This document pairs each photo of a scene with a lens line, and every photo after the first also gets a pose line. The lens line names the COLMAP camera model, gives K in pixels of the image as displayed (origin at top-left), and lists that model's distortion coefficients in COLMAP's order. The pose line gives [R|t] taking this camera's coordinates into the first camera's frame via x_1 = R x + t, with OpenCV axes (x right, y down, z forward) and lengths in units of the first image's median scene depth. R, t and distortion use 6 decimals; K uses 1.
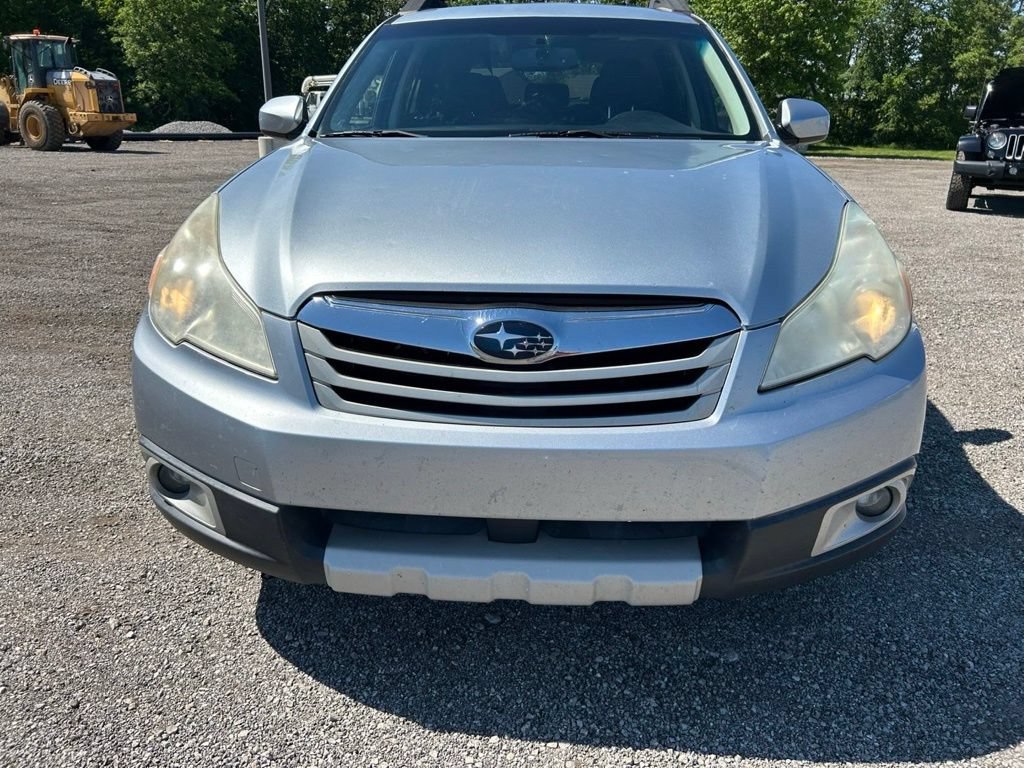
lens RADIAL K [[775.9, 0, 507.8], [0, 775.9, 388.5], [0, 0, 1]] dist [0.036389, -0.041194]
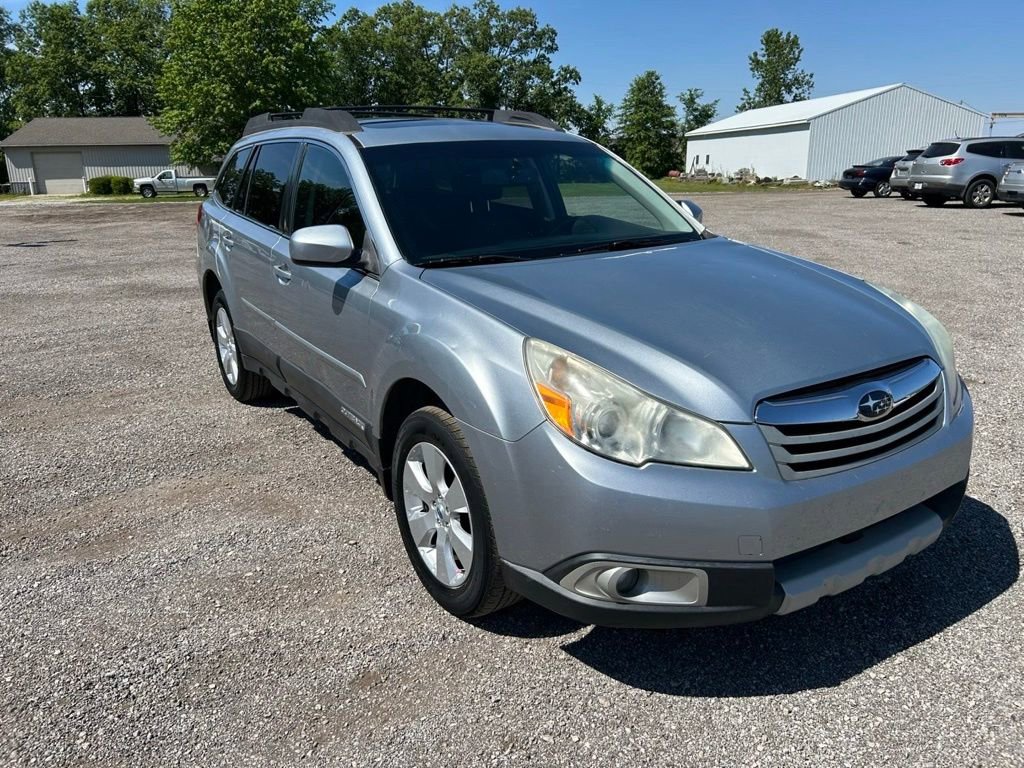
lens RADIAL K [[773.8, 0, 514.3], [0, 773.8, 386.1], [0, 0, 1]] dist [0.042843, -0.043122]
pose [[0.805192, -0.195321, 0.559924, -1.068296], [0.222482, 0.974730, 0.020083, -0.214664], [-0.549697, 0.108402, 0.828301, 0.077704]]
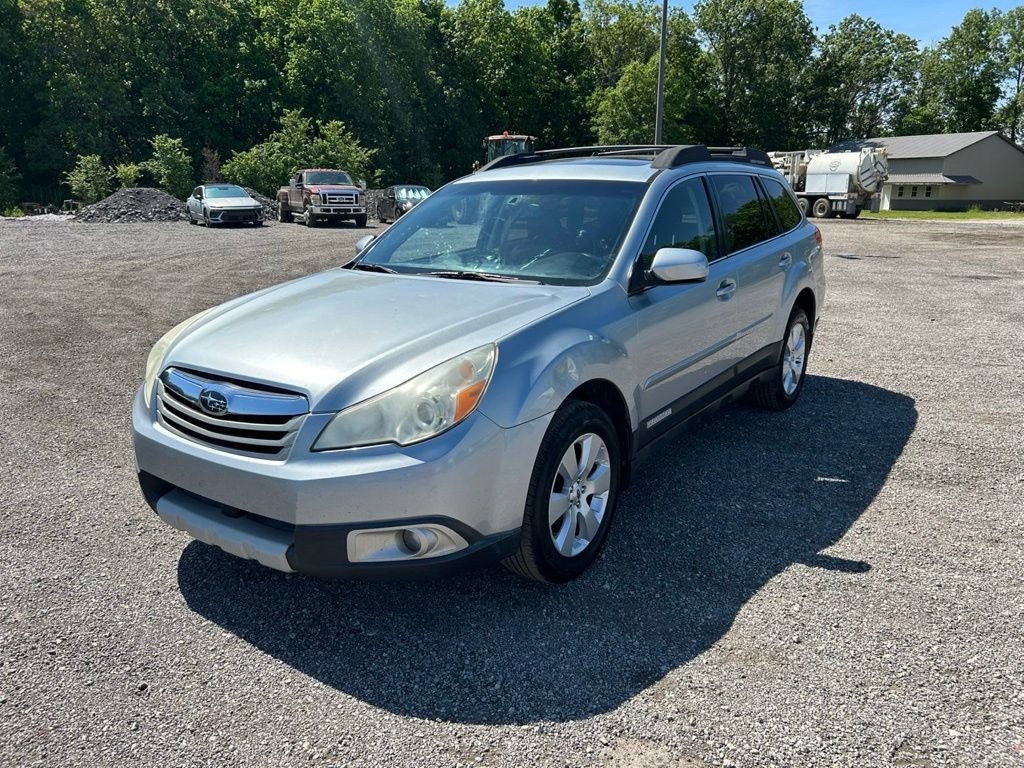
lens RADIAL K [[773.8, 0, 514.3], [0, 773.8, 386.1], [0, 0, 1]] dist [0.042843, -0.043122]
pose [[0.849856, 0.120615, -0.513027, 1.188241], [-0.163665, 0.985730, -0.039369, -0.107657], [0.500957, 0.117422, 0.857469, -0.195722]]
